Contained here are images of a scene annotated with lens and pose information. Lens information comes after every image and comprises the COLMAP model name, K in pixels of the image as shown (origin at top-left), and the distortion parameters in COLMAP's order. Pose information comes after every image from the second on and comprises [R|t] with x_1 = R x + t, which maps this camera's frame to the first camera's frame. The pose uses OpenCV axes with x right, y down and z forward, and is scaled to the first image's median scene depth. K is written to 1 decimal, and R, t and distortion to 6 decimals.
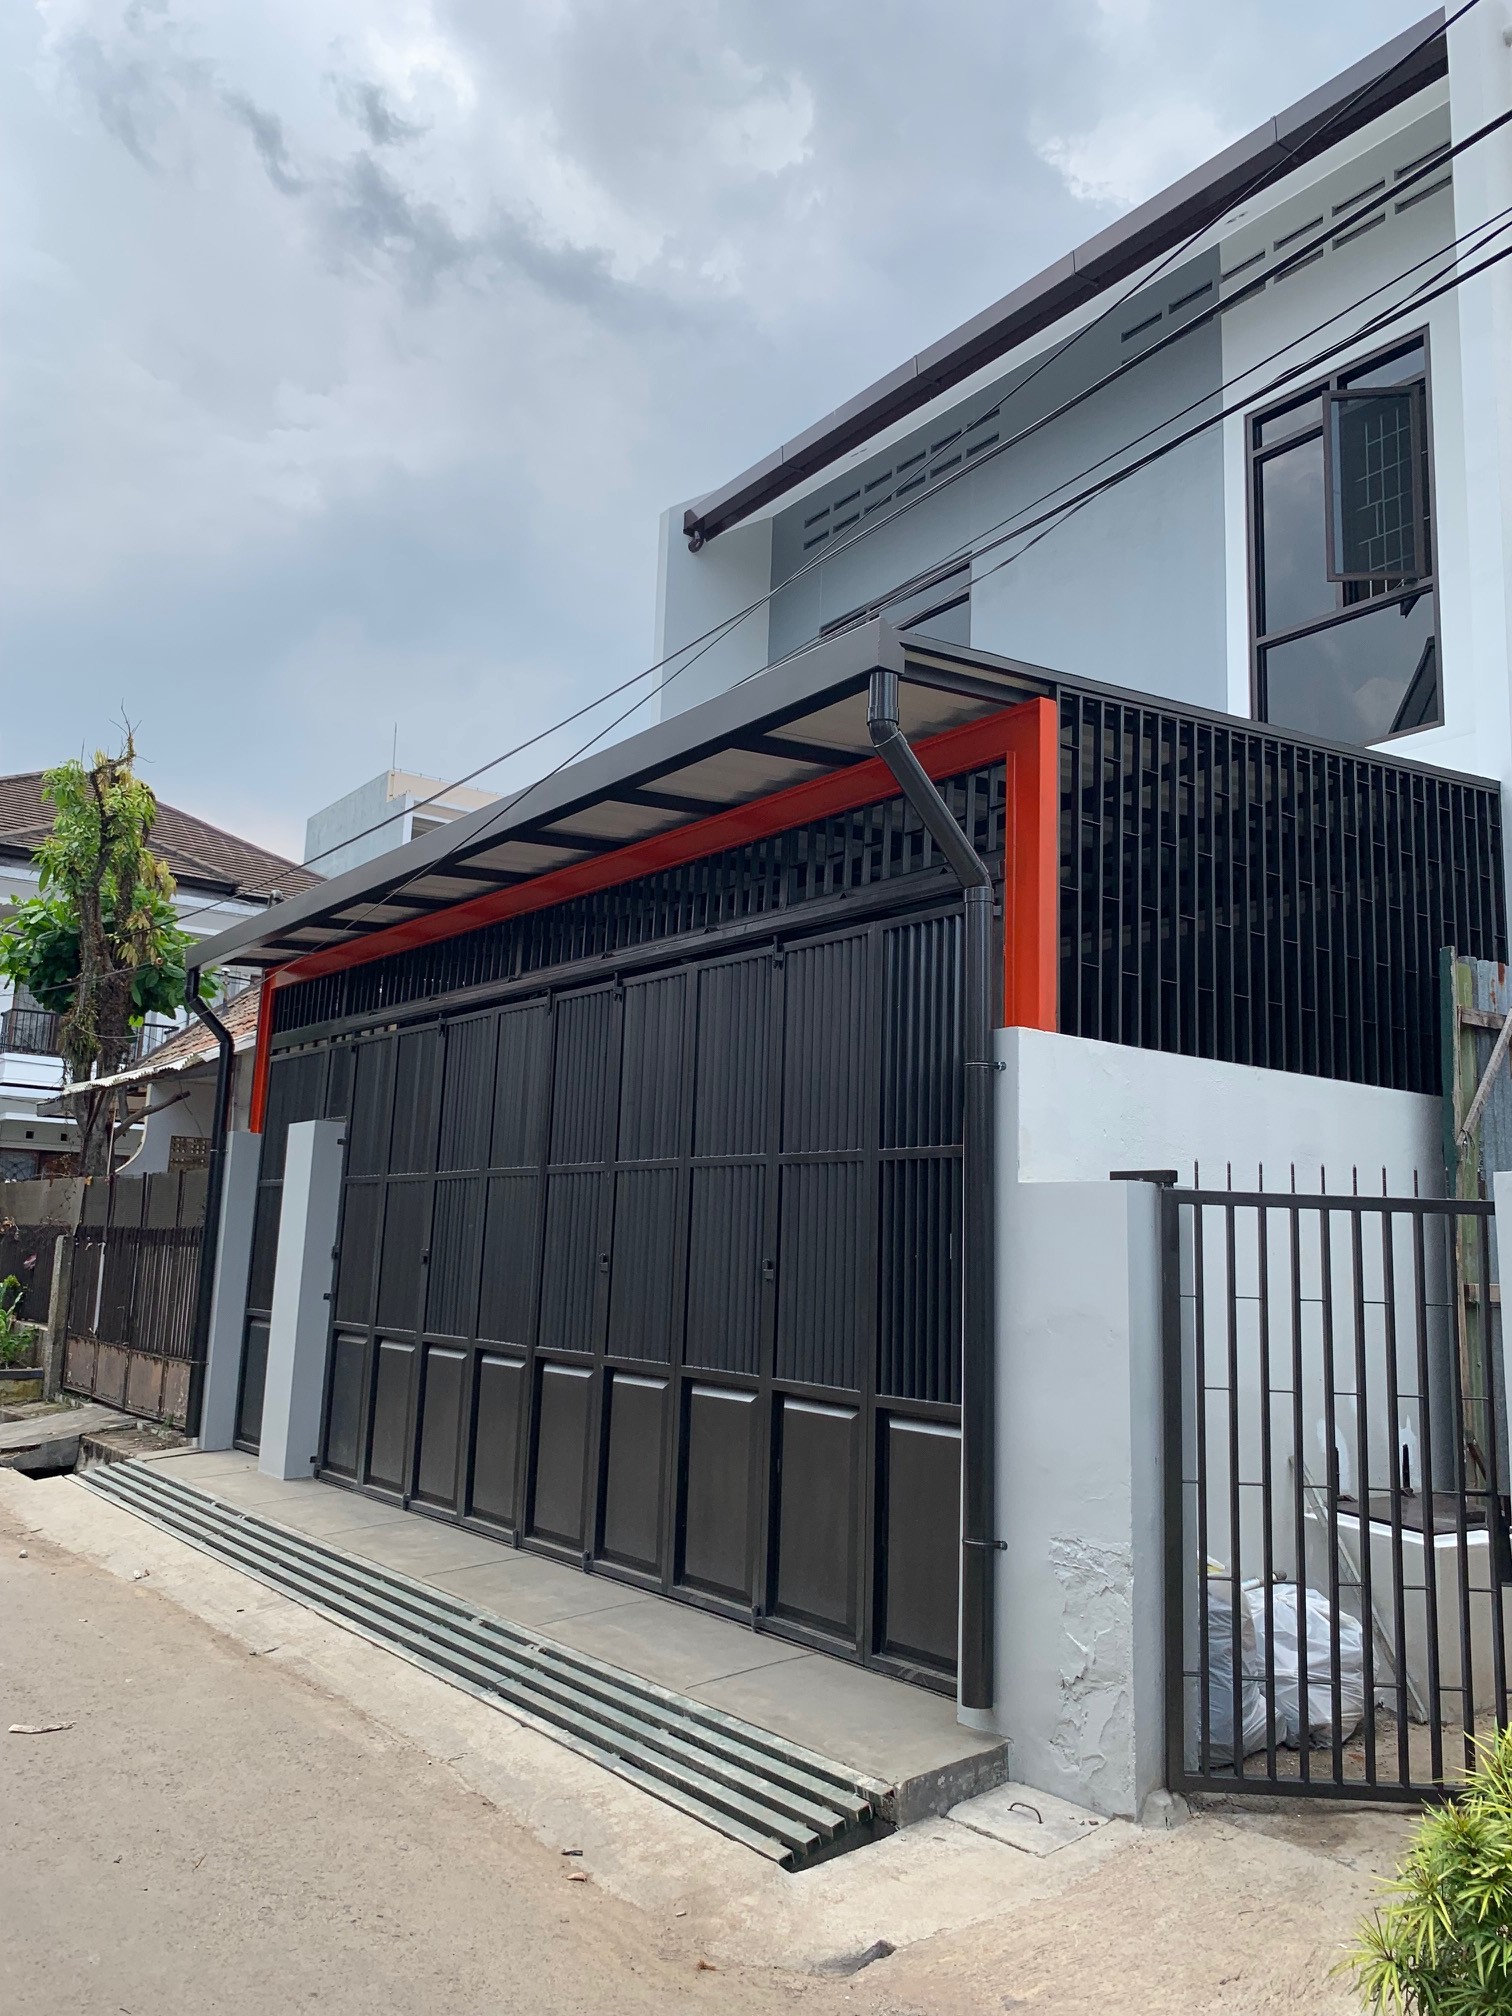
lens RADIAL K [[1539.5, 0, 752.5], [0, 1539.5, 1006.9], [0, 0, 1]] dist [-0.007449, 0.012258]
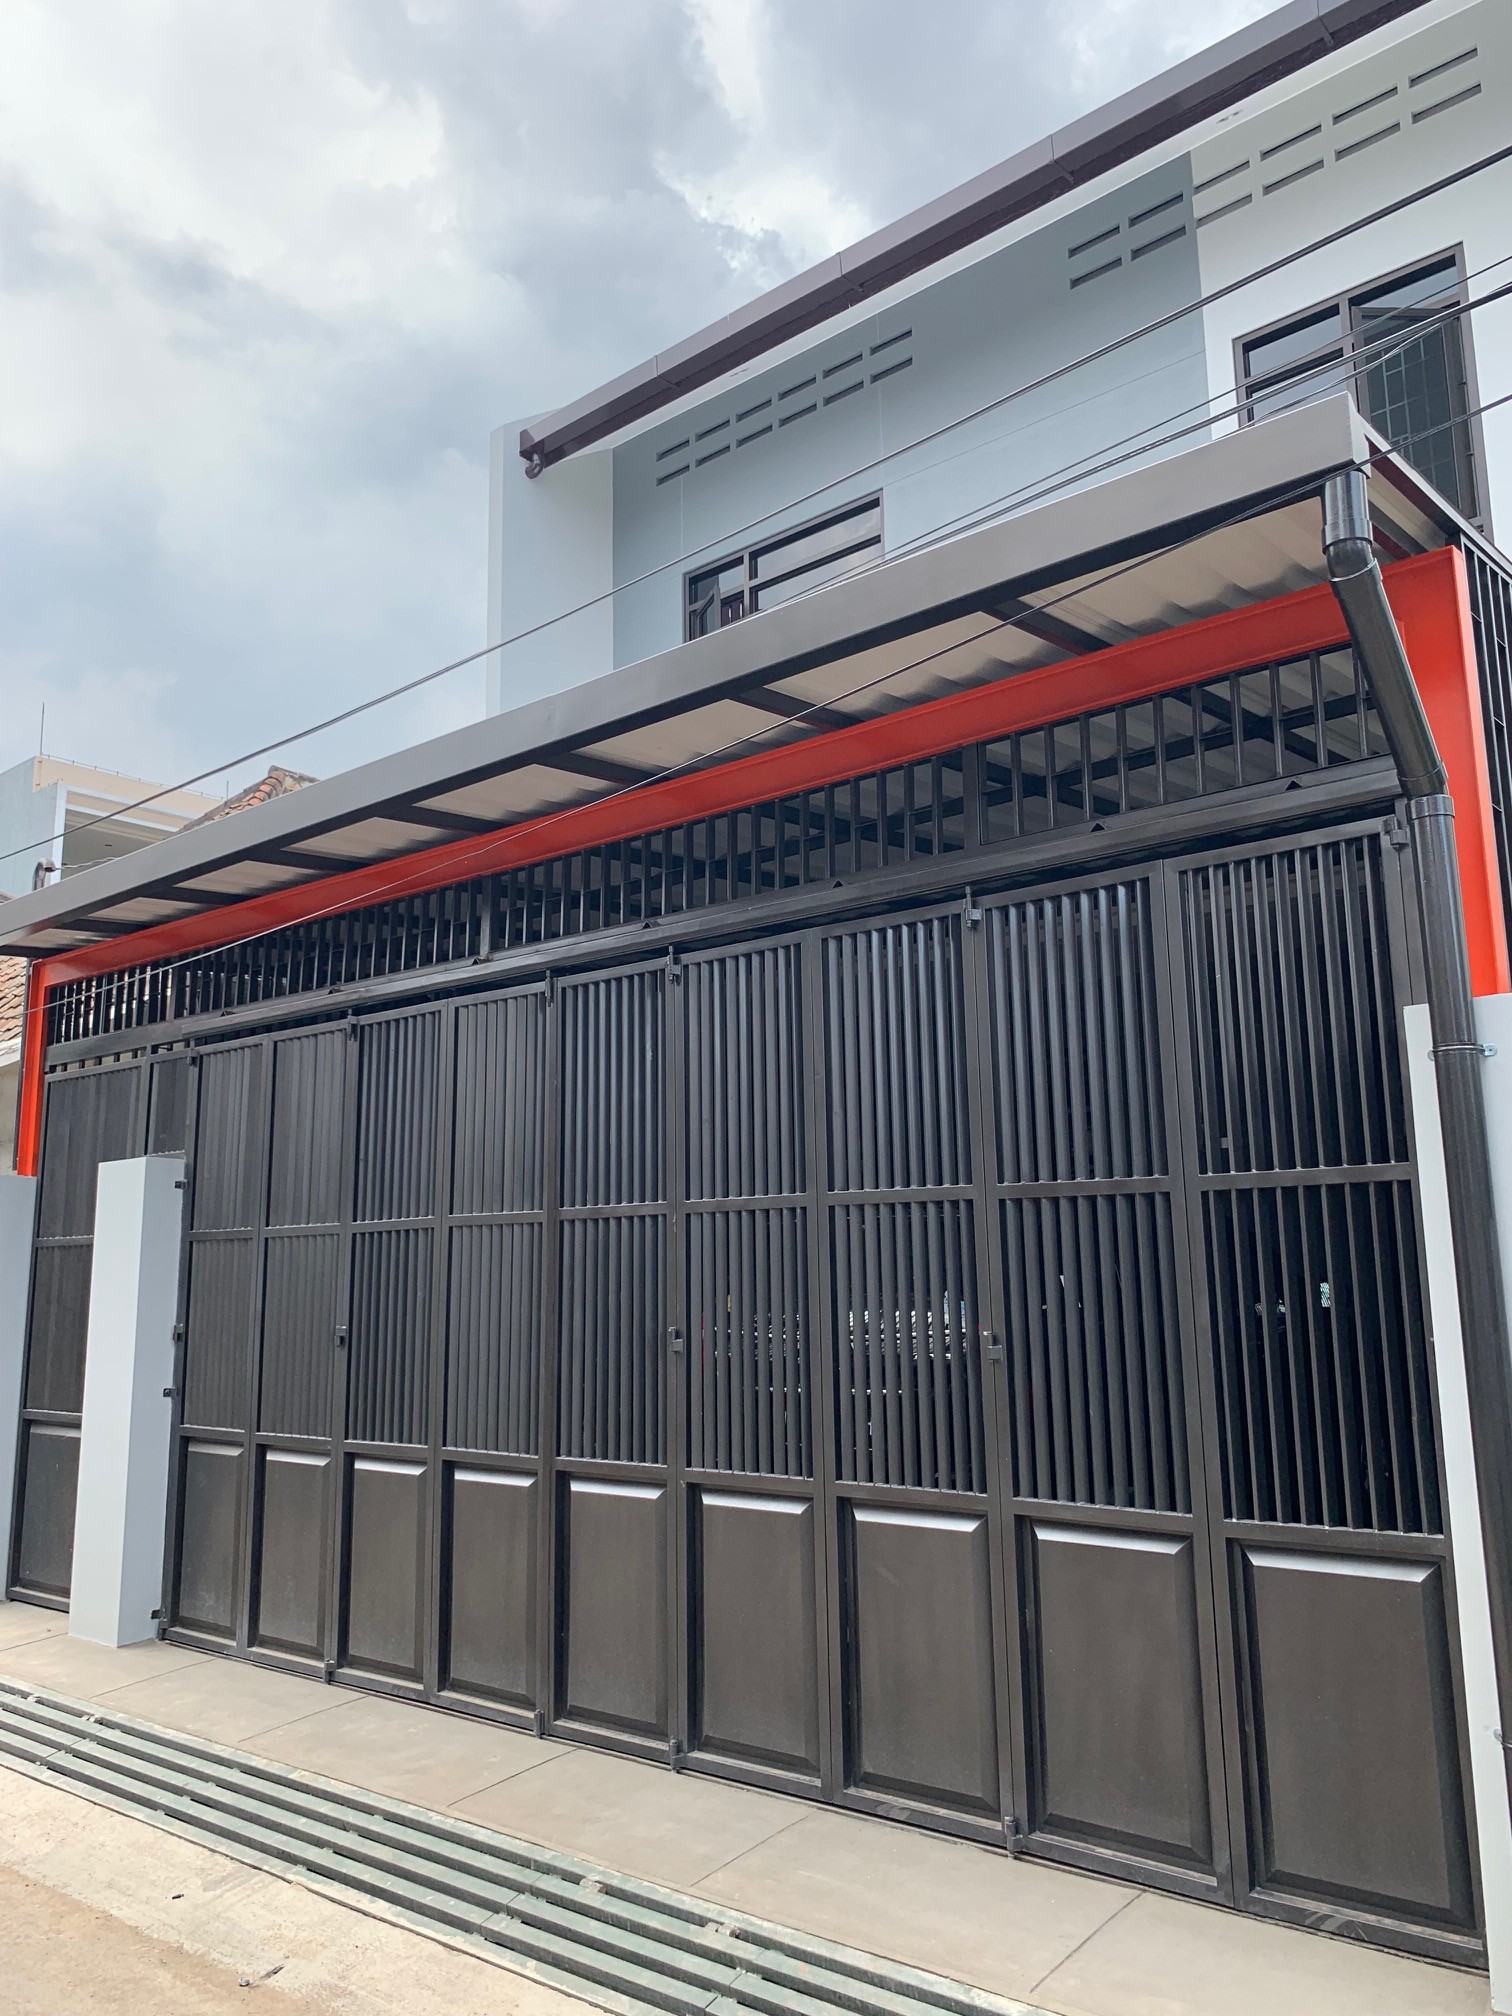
lens RADIAL K [[1539.5, 0, 757.7], [0, 1539.5, 1010.1], [0, 0, 1]] dist [-0.007449, 0.012258]
pose [[0.972585, -0.008824, 0.232380, -0.179965], [0.010856, 0.999913, -0.007466, 0.011789], [-0.232294, 0.009784, 0.972596, 0.216389]]
